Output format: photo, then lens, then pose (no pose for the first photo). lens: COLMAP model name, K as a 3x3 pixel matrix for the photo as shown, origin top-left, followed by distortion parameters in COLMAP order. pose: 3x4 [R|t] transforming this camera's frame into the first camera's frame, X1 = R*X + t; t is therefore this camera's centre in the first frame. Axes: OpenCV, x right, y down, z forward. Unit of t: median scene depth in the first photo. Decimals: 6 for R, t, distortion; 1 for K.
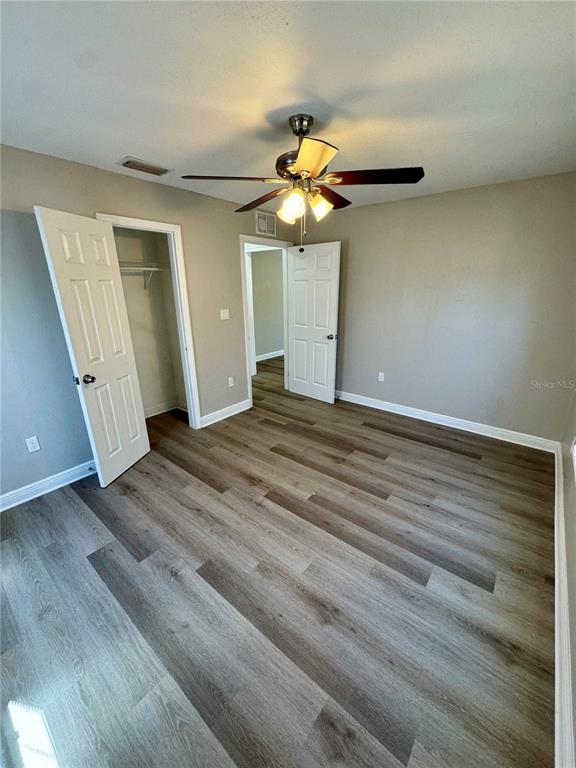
lens RADIAL K [[306.8, 0, 289.0], [0, 306.8, 383.7], [0, 0, 1]] dist [-0.006273, 0.000400]
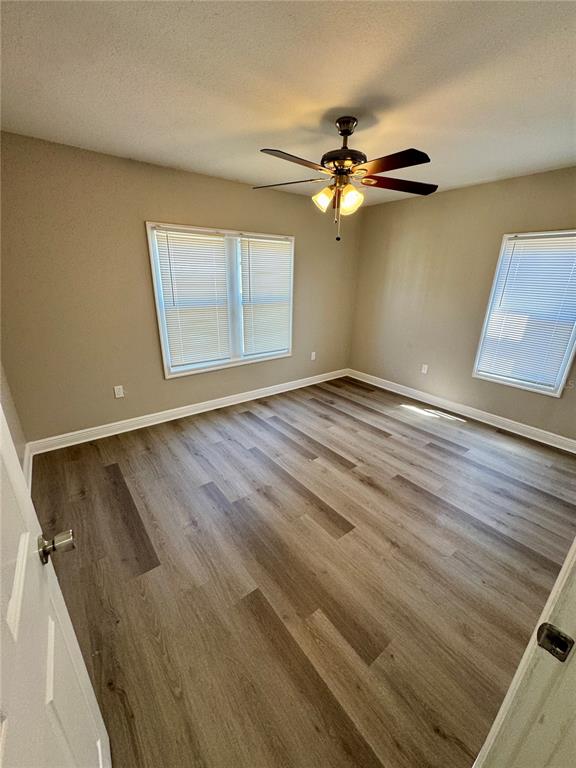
lens RADIAL K [[306.8, 0, 289.0], [0, 306.8, 383.7], [0, 0, 1]] dist [-0.006273, 0.000400]
pose [[-0.972784, -0.088001, 0.214354, -0.057256], [0.059917, 0.798082, 0.599563, -0.555623], [-0.223834, 0.596088, -0.771088, 1.778128]]
